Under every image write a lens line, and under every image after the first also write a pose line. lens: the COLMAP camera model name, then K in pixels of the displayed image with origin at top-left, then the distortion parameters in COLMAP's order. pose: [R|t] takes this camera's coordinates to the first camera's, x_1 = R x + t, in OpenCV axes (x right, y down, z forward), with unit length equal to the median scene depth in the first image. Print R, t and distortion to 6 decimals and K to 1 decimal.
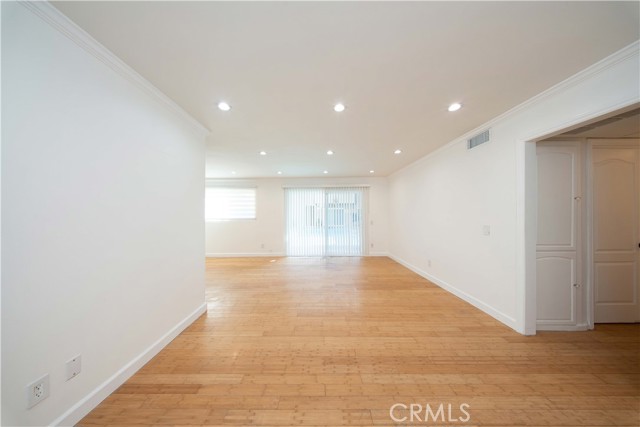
lens RADIAL K [[188.8, 0, 315.3], [0, 188.8, 214.6], [0, 0, 1]] dist [-0.002976, -0.000352]
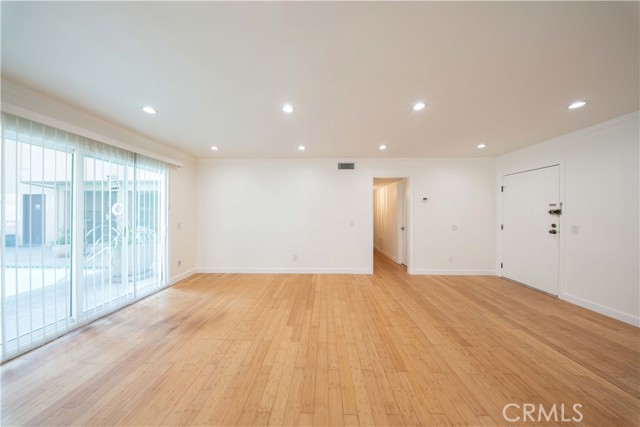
lens RADIAL K [[188.8, 0, 321.2], [0, 188.8, 209.1], [0, 0, 1]] dist [-0.002976, -0.000352]
pose [[0.010689, 0.024608, 0.999640, -0.312337], [0.000971, 0.999696, -0.024620, 0.002167], [-0.999942, 0.001233, 0.010662, 0.532185]]
